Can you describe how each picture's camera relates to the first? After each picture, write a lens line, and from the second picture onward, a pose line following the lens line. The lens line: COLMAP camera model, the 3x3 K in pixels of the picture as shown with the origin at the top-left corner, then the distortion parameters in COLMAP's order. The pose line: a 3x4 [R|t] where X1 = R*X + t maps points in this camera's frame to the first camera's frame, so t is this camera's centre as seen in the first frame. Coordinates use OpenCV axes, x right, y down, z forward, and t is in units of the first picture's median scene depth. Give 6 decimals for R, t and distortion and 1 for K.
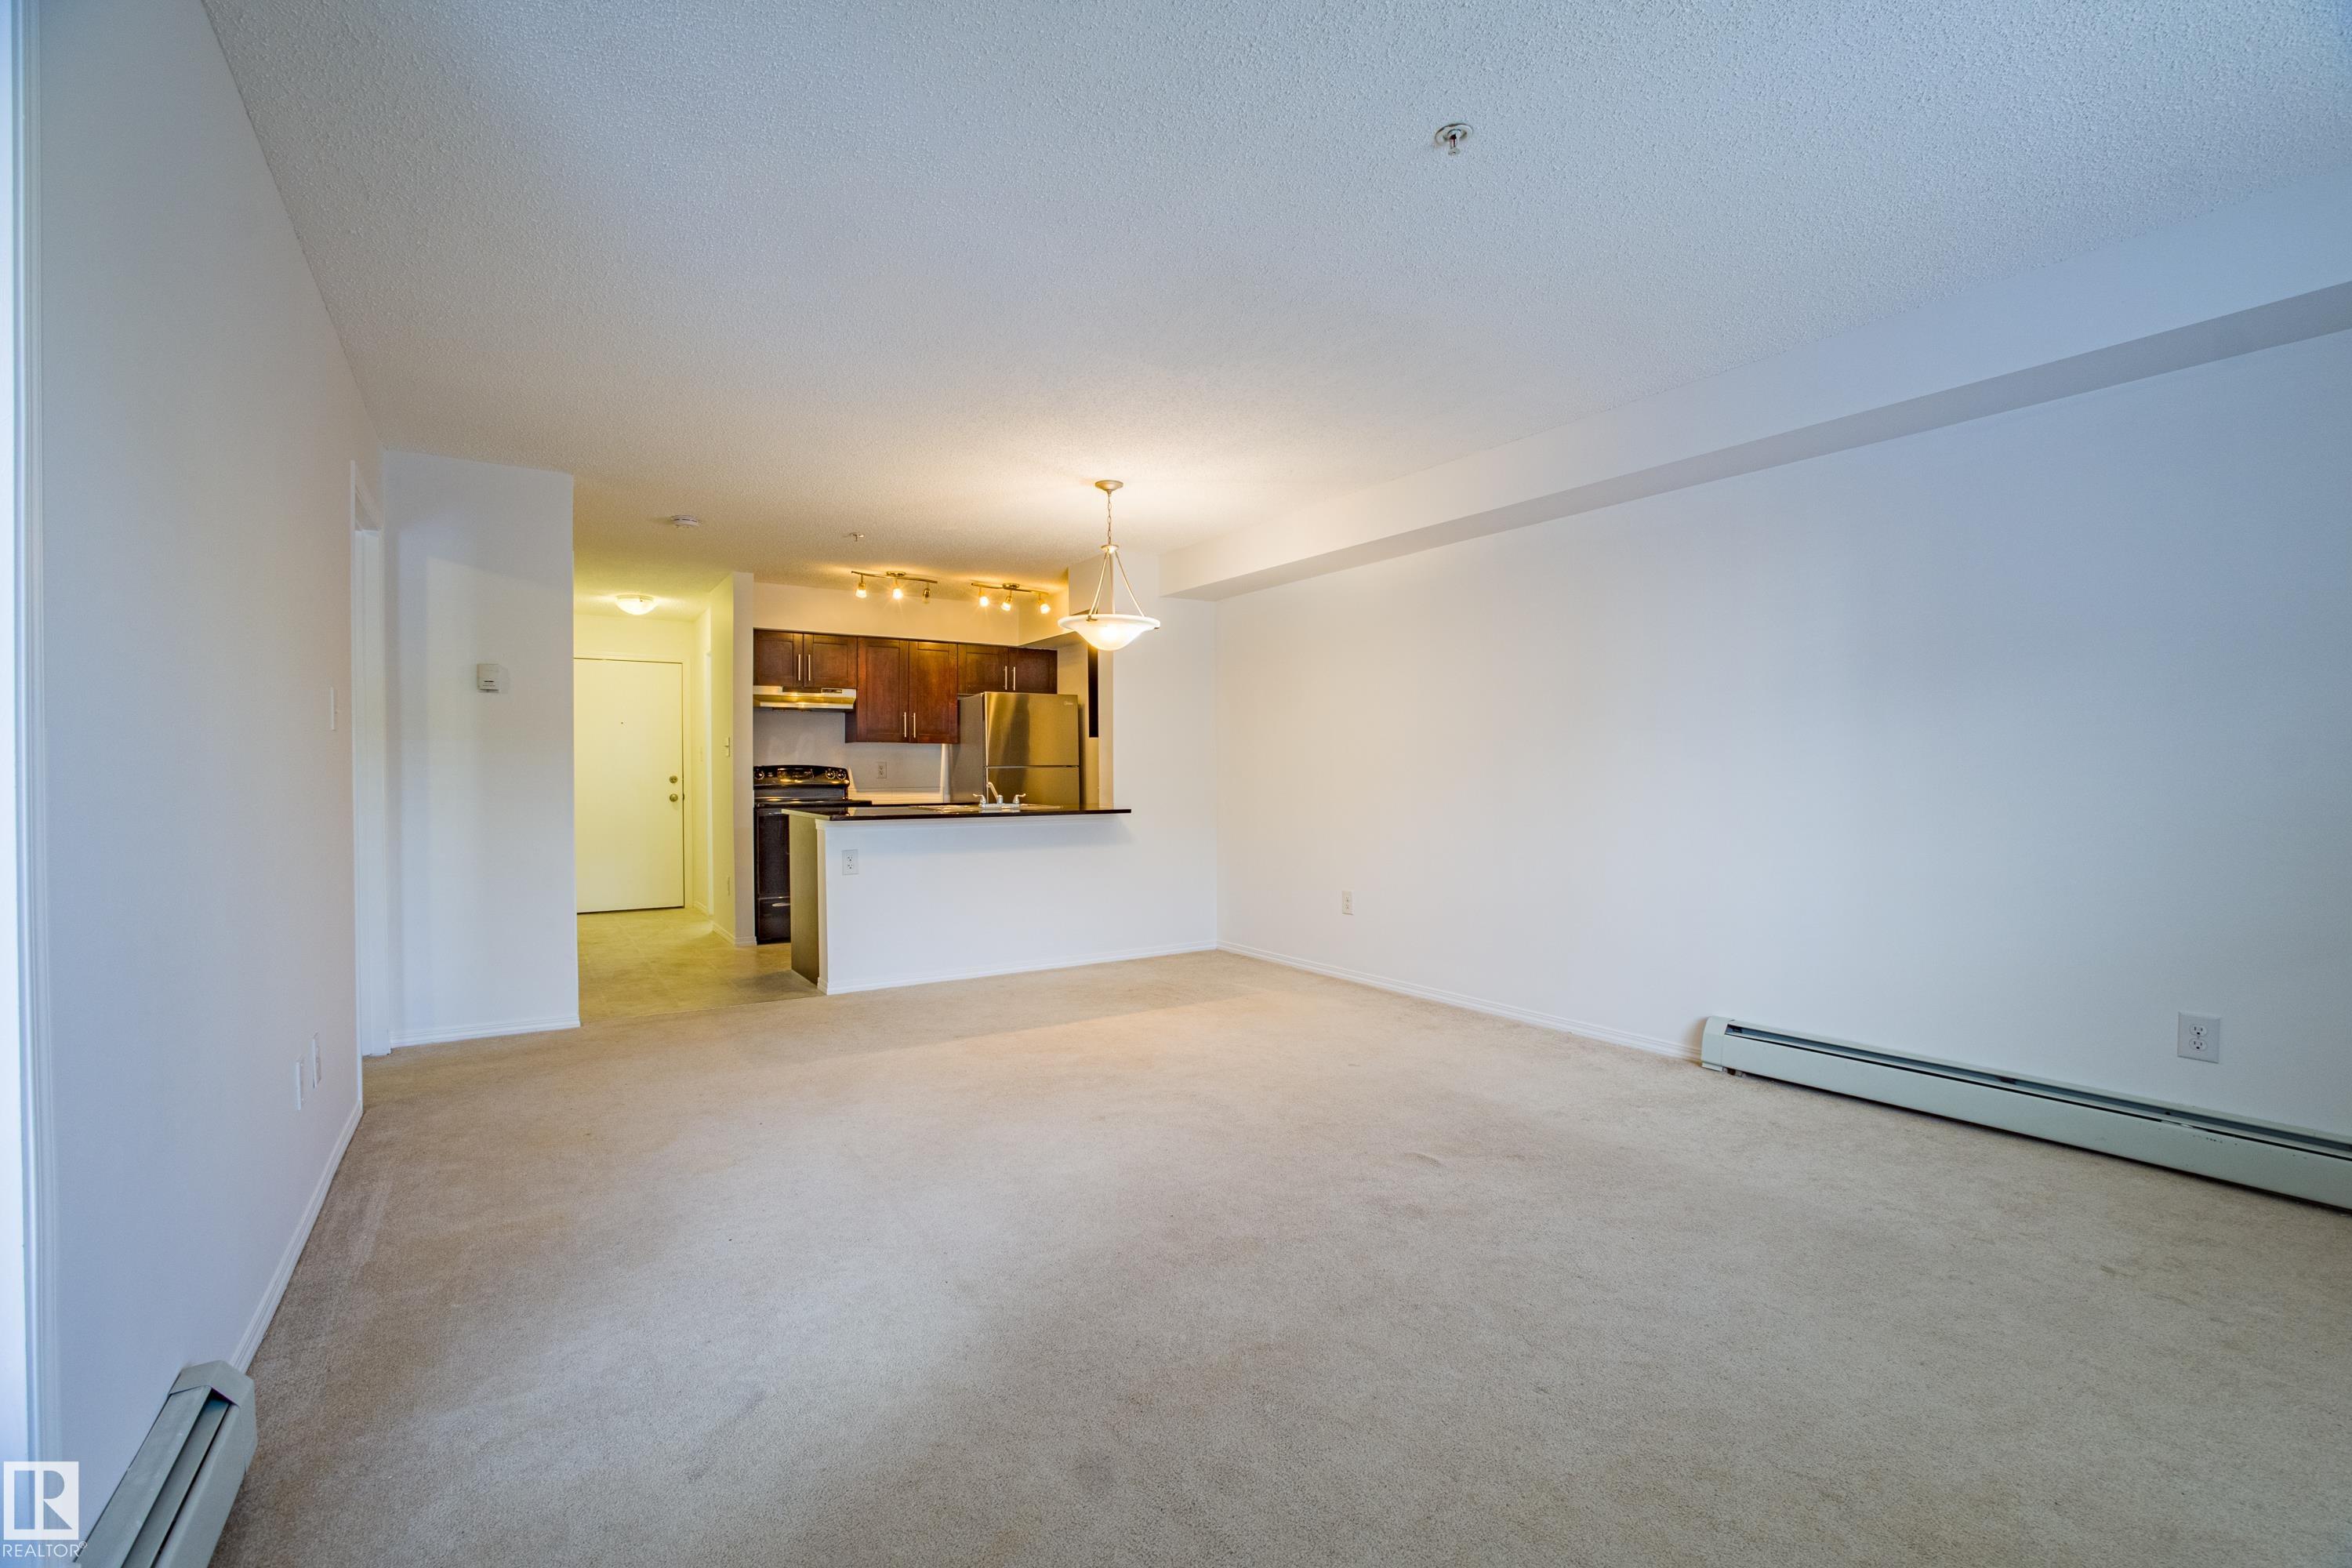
lens RADIAL K [[1018.4, 0, 1176.0], [0, 1018.4, 784.0], [0, 0, 1]] dist [-0.063369, -0.000160]
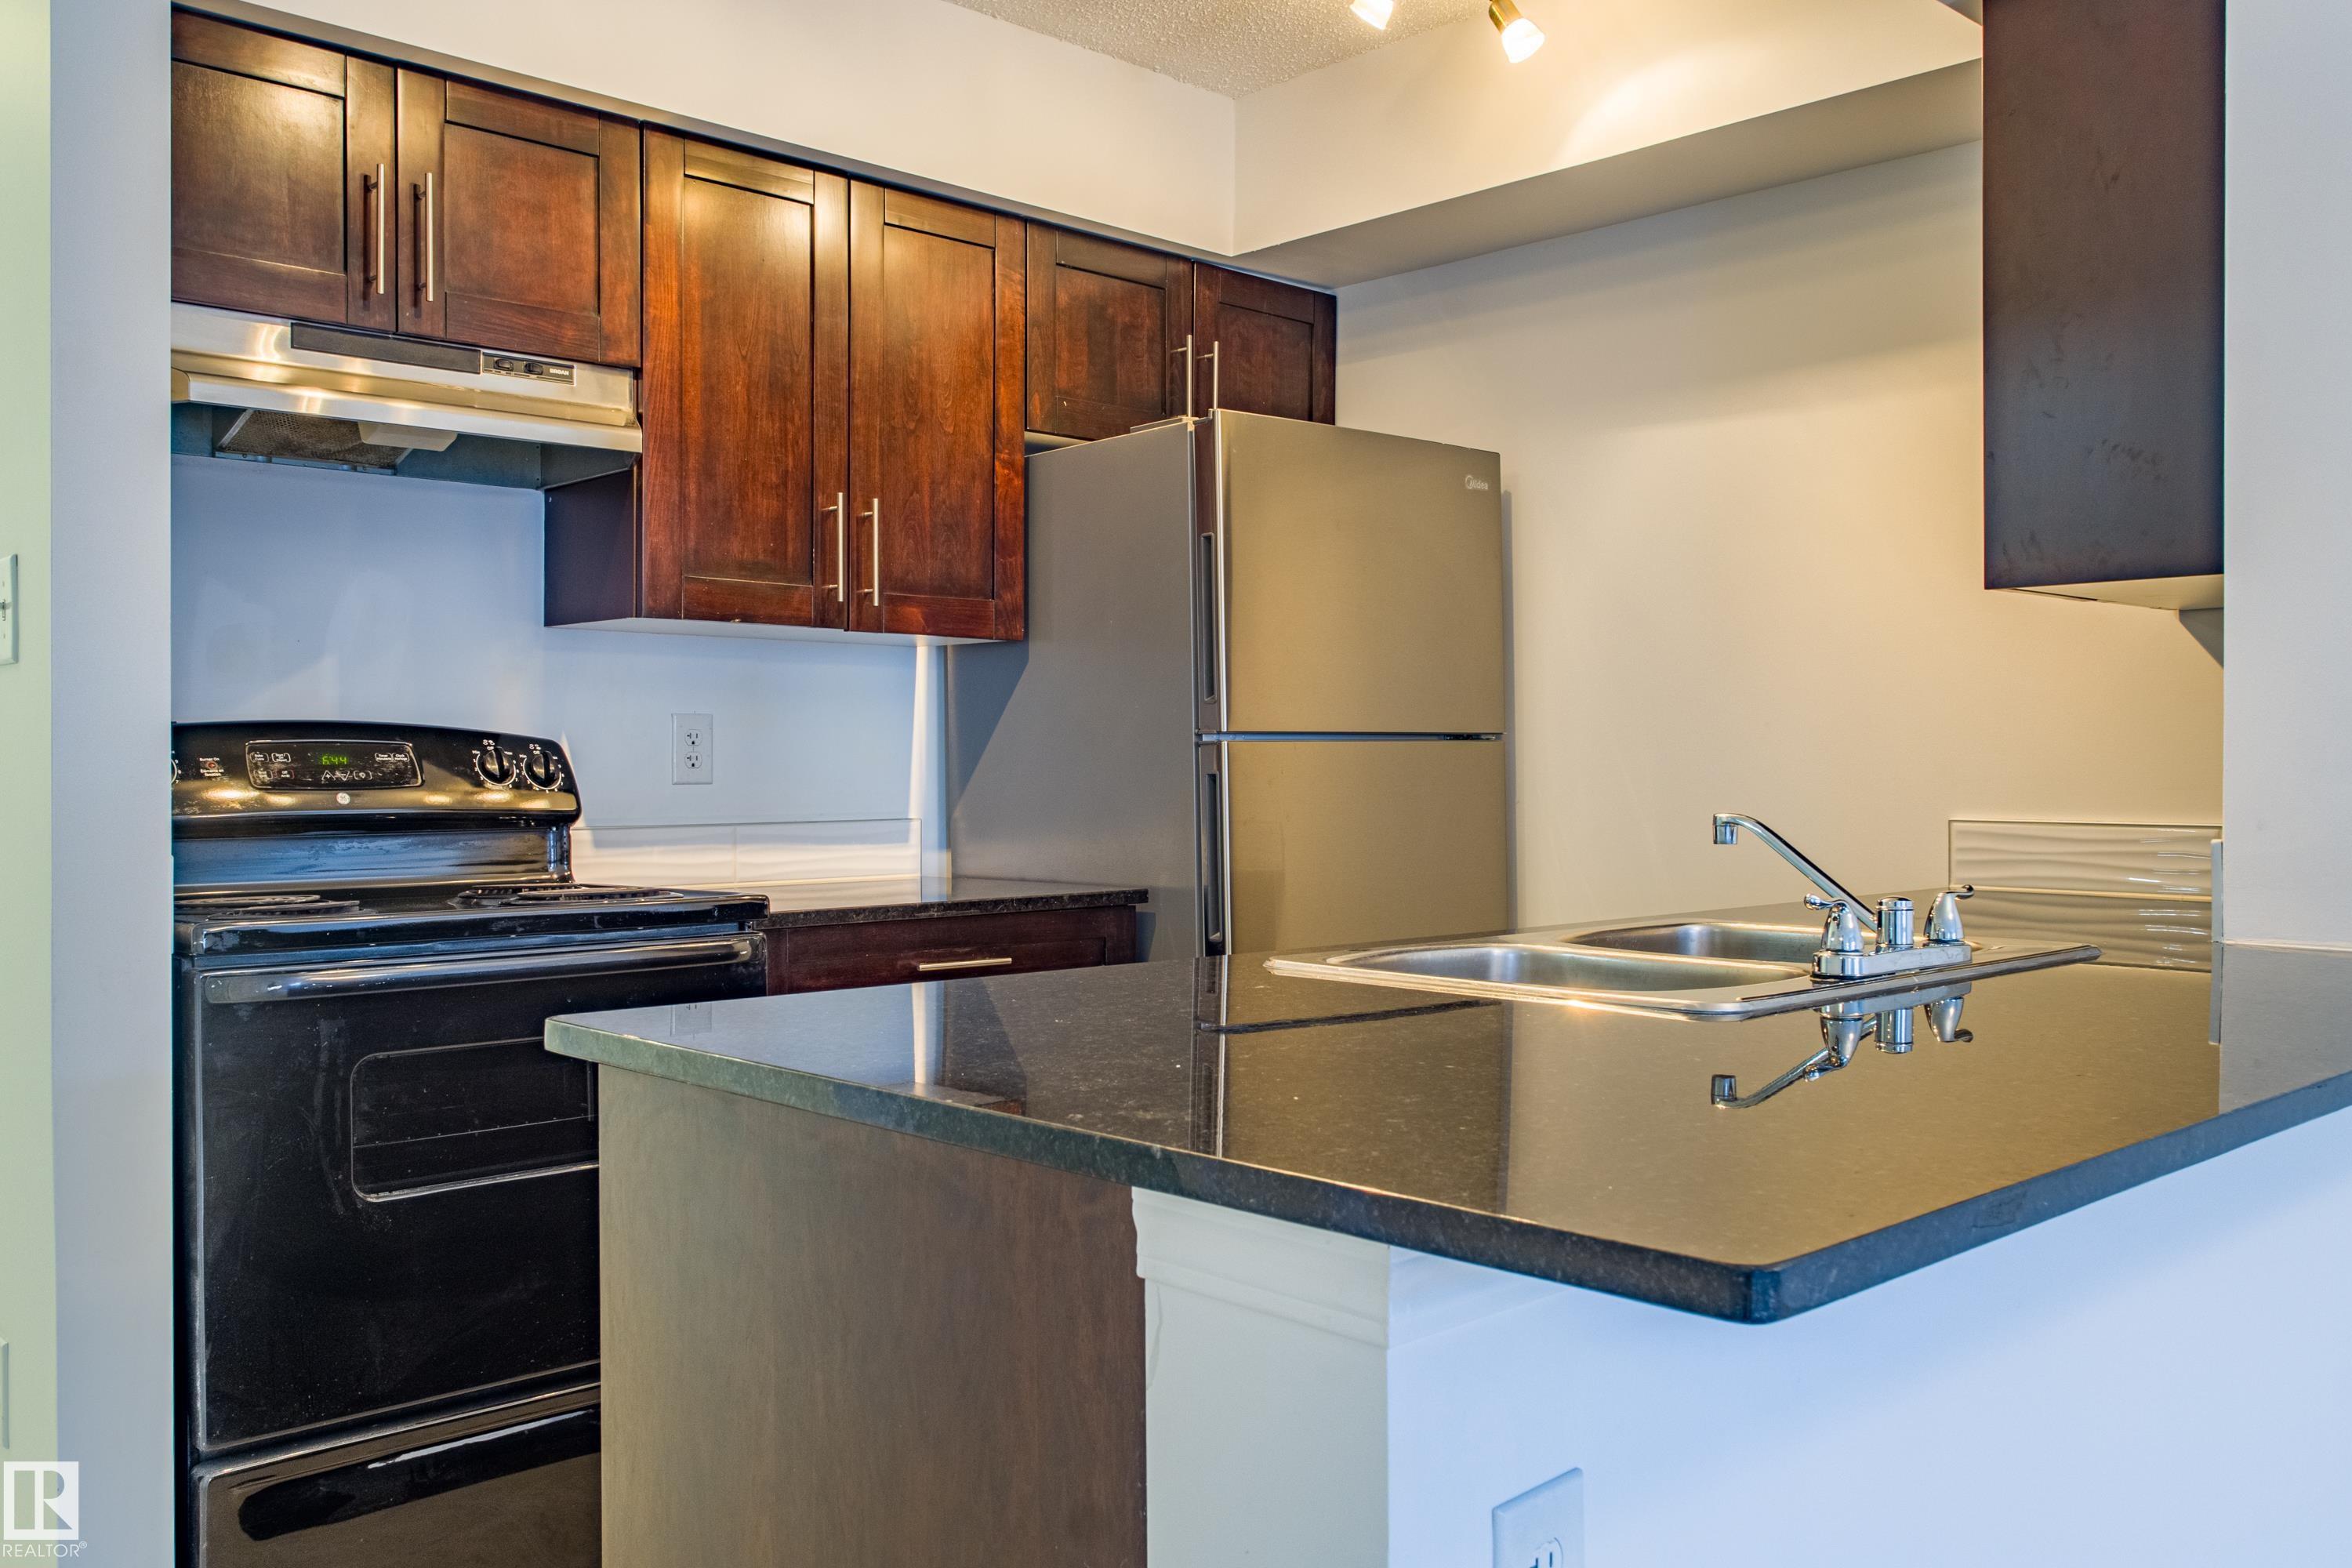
lens RADIAL K [[1966.7, 0, 1172.1], [0, 1966.7, 777.0], [0, 0, 1]] dist [0.000876, 0.003644]
pose [[0.983312, 0.001299, 0.181923, -0.292644], [-0.000359, 0.999986, -0.005200, -0.005512], [-0.181927, 0.005048, 0.983299, 0.594603]]
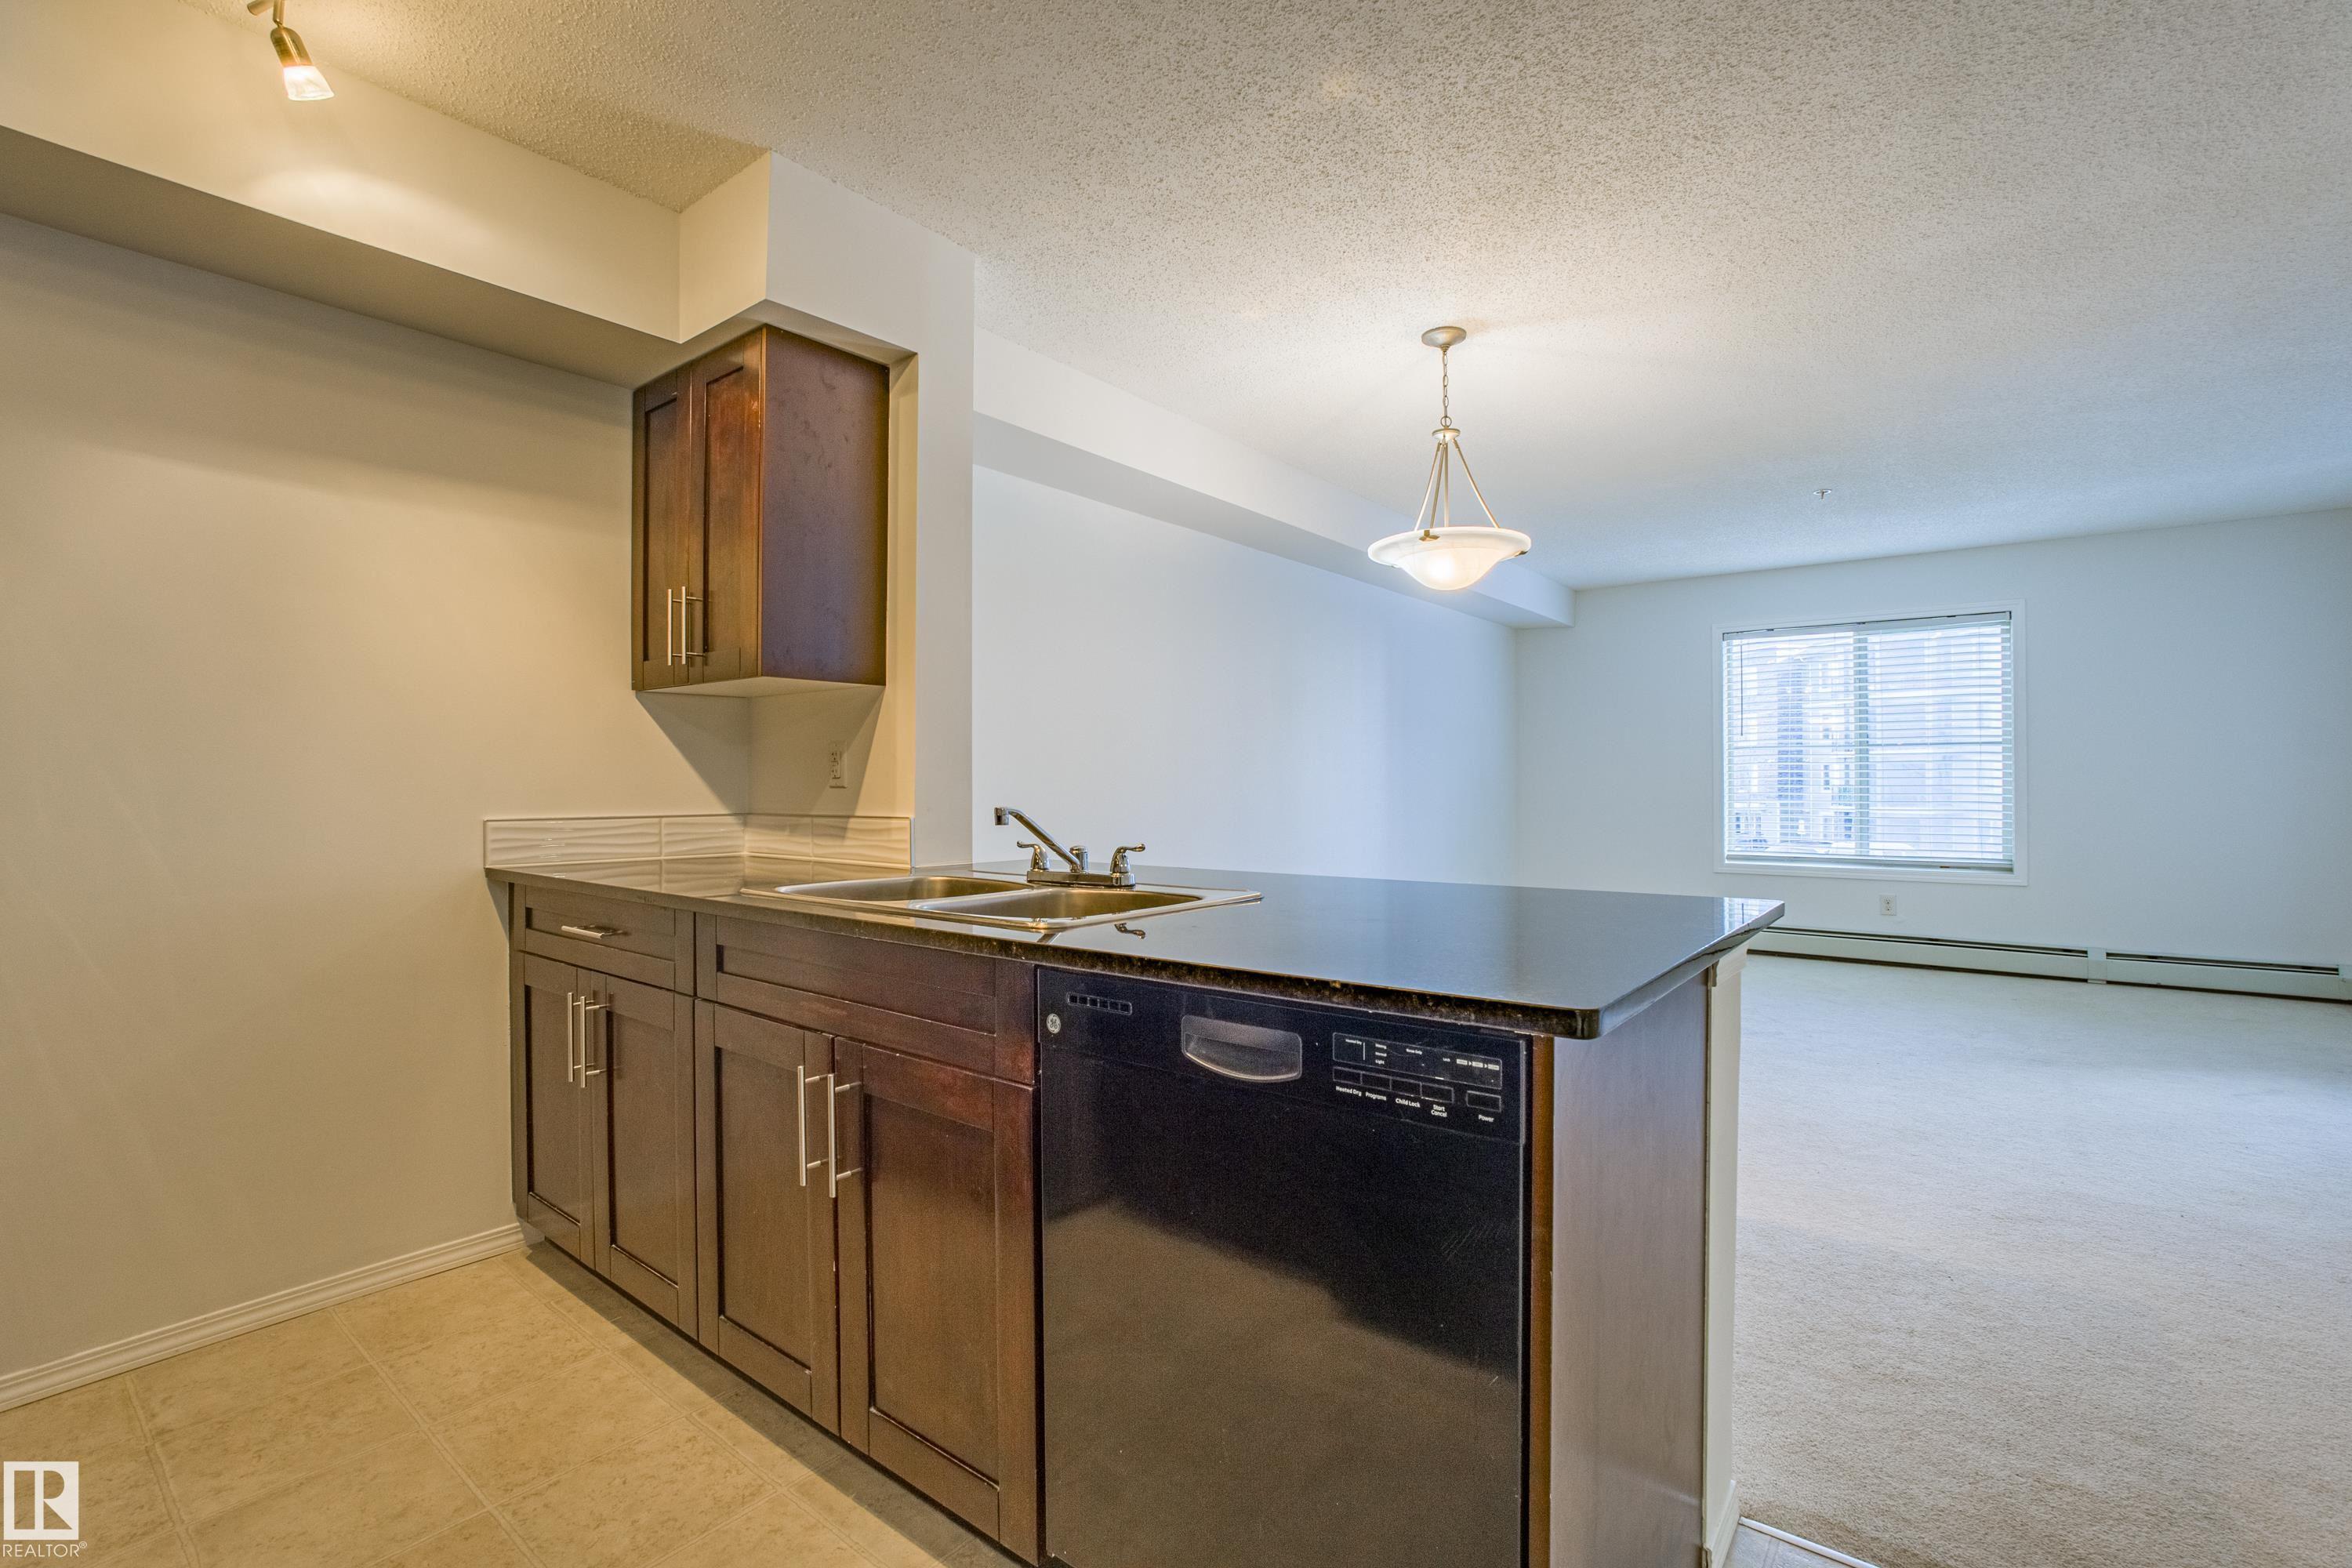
lens RADIAL K [[1023.6, 0, 1169.6], [0, 1023.6, 781.2], [0, 0, 1]] dist [-0.056227, 0.015733]
pose [[-0.303141, 0.008010, 0.952912, -0.415401], [0.014352, 0.999890, -0.003839, -0.006352], [-0.952838, 0.012513, -0.303223, 0.902562]]
